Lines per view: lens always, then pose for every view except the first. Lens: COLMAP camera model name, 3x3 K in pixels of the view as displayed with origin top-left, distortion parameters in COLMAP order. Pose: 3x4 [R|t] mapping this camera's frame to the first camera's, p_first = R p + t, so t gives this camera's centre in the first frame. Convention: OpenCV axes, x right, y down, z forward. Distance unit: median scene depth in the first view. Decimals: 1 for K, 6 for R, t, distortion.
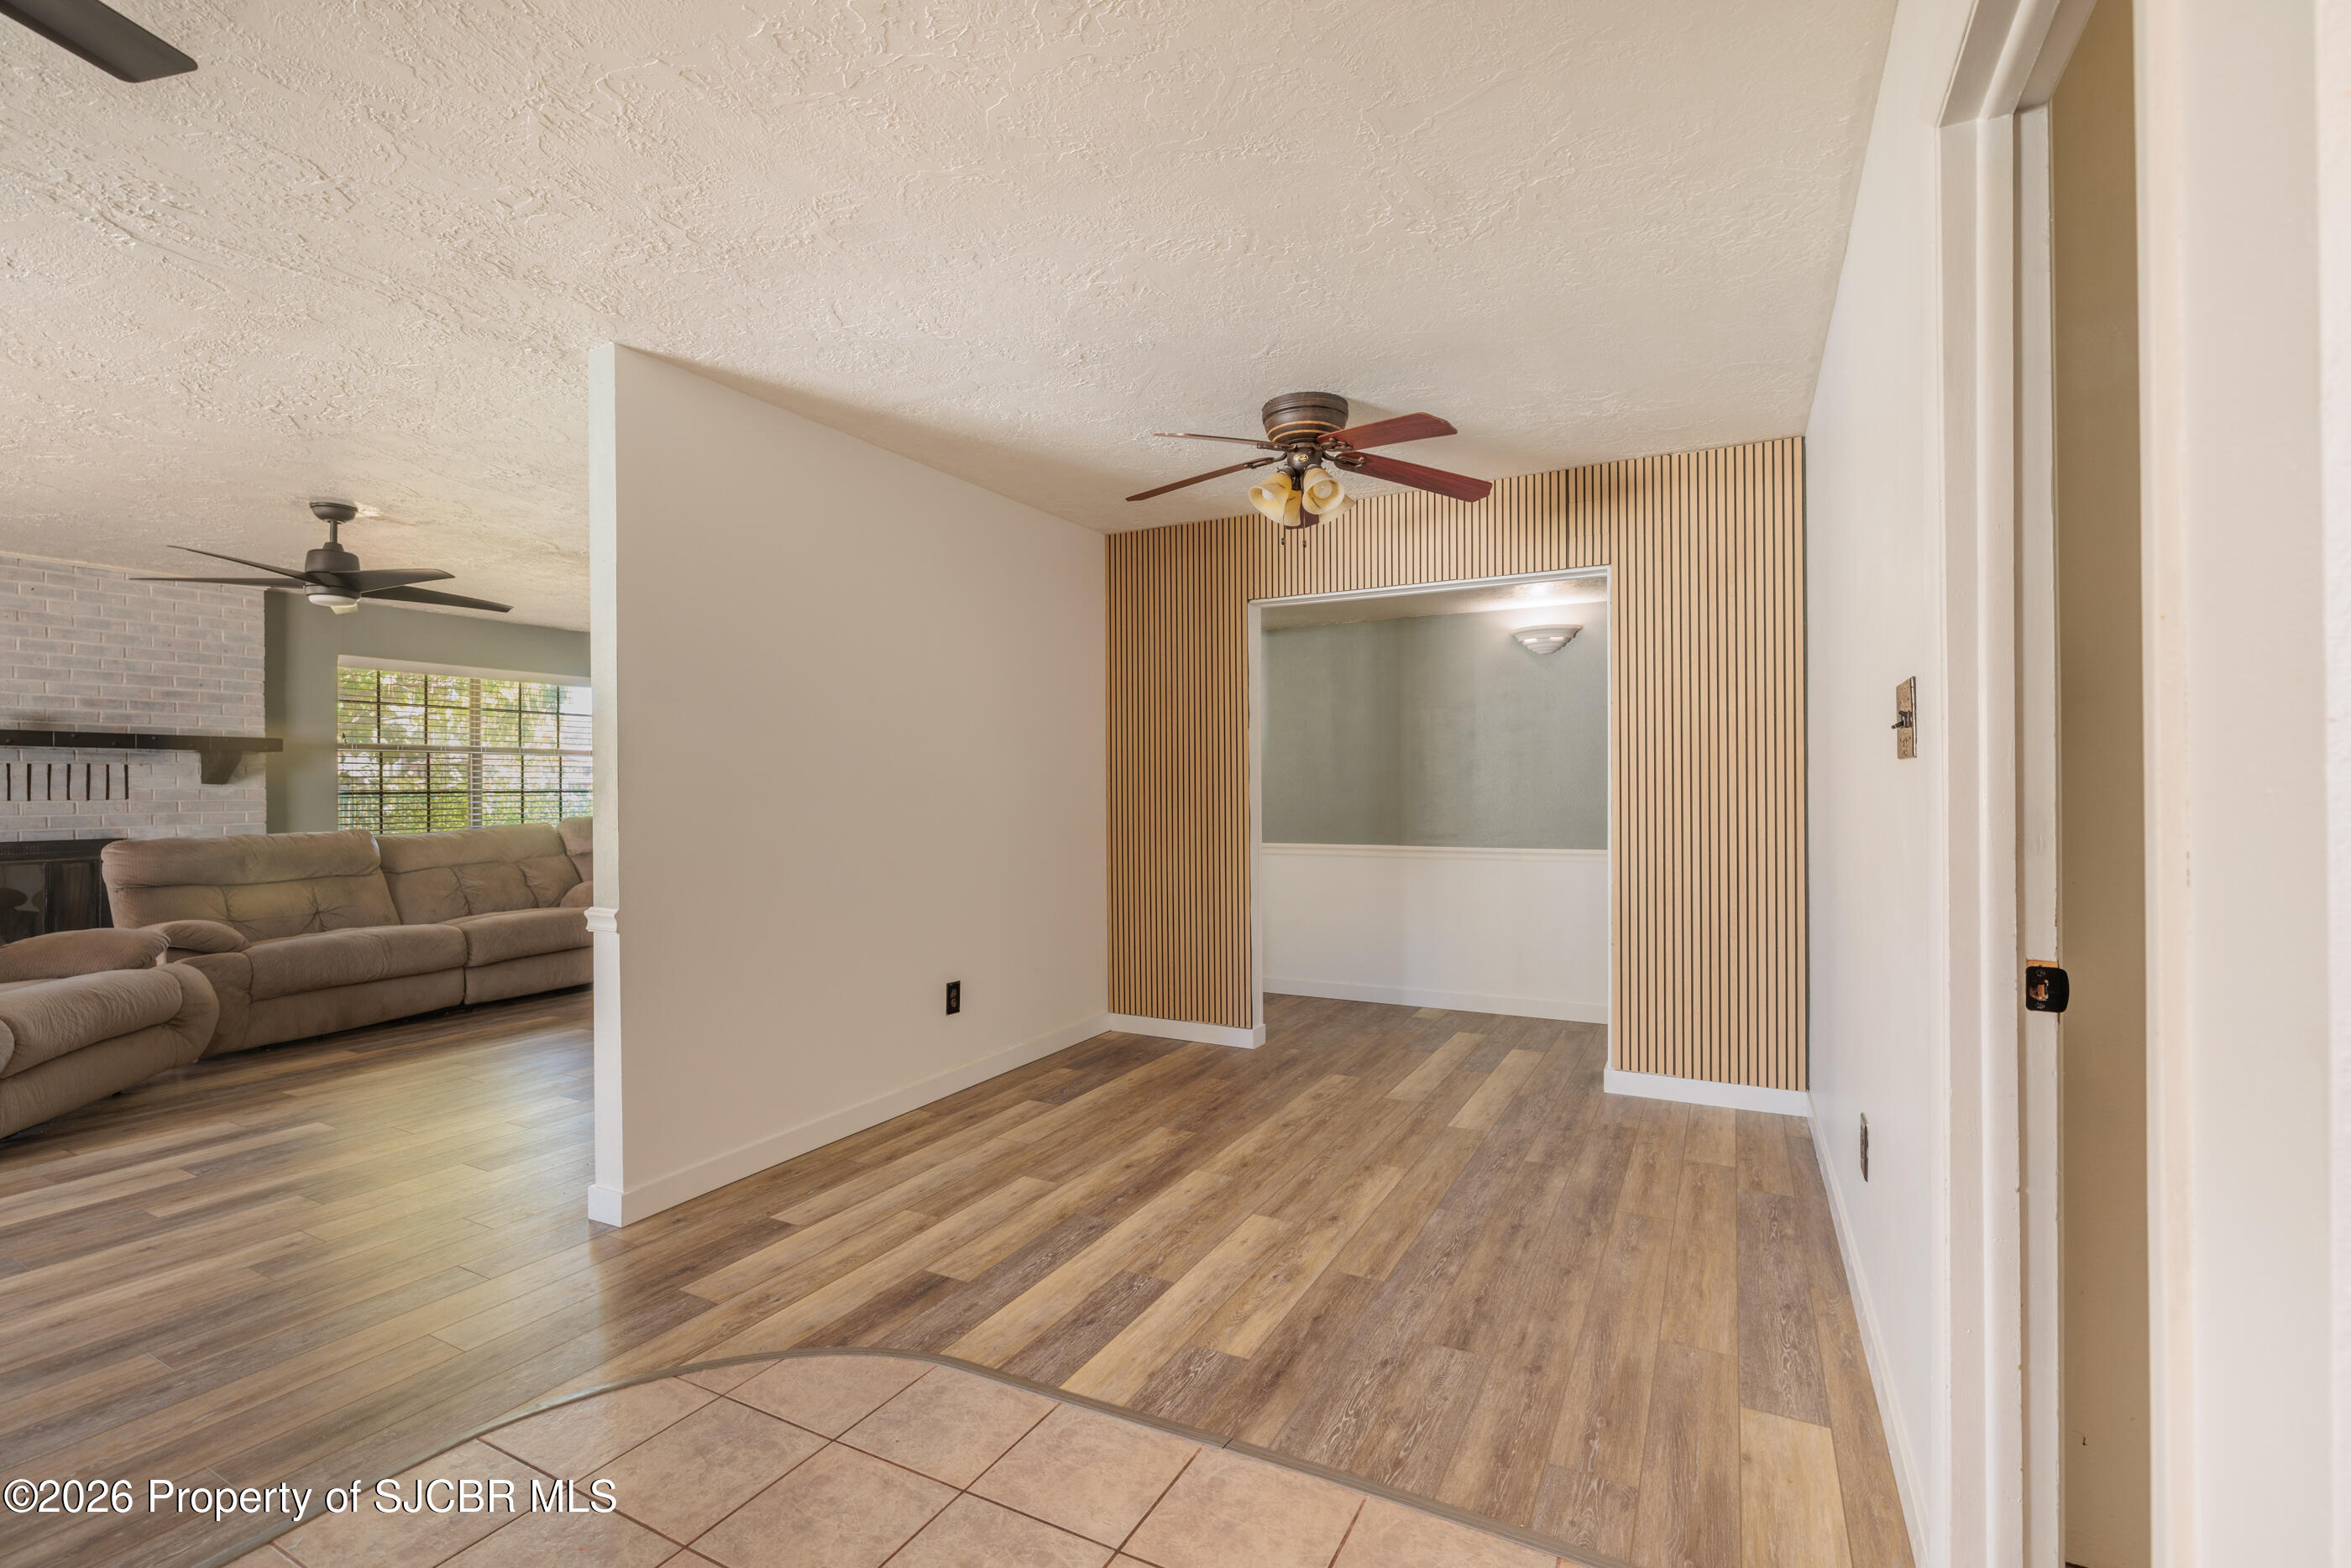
lens RADIAL K [[1037.8, 0, 1168.6], [0, 1037.8, 786.6], [0, 0, 1]] dist [-0.000907, 0.000089]
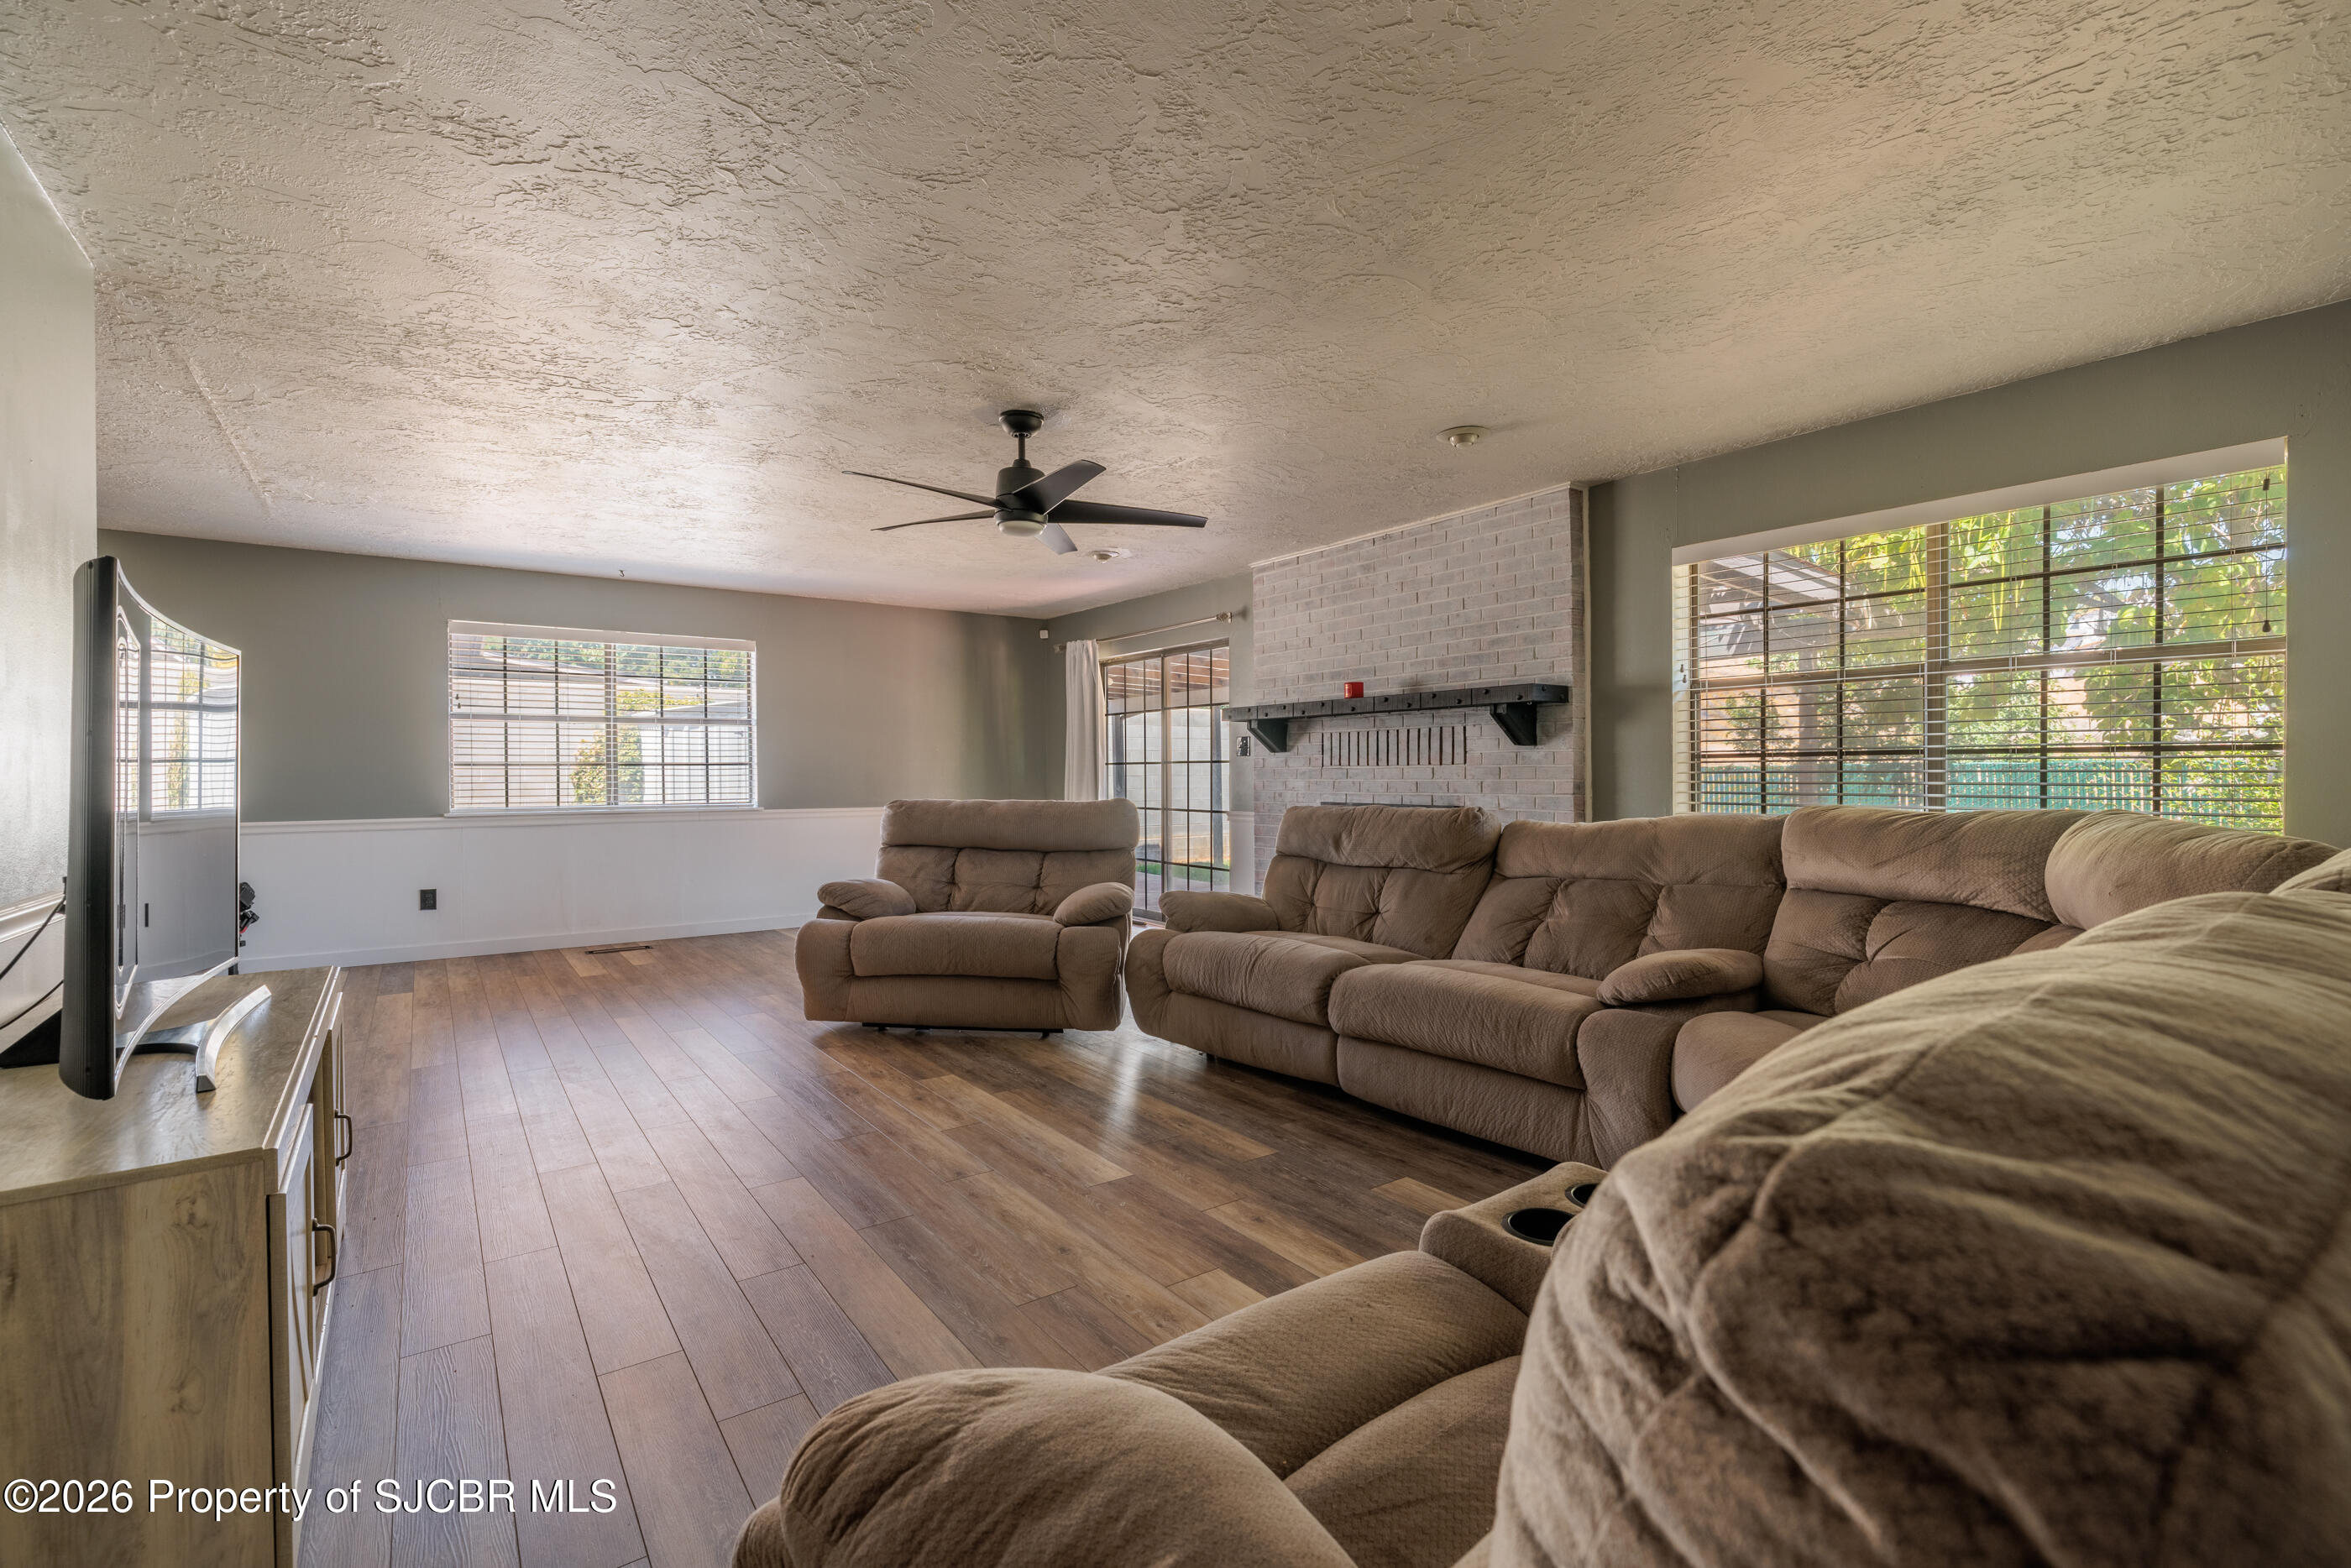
lens RADIAL K [[1037.8, 0, 1168.9], [0, 1037.8, 778.9], [0, 0, 1]] dist [-0.000907, 0.000089]
pose [[-0.452469, 0.013732, -0.891674, -0.068124], [0.009008, 0.999901, 0.010828, 0.013192], [0.891734, -0.003133, -0.452548, 1.173919]]
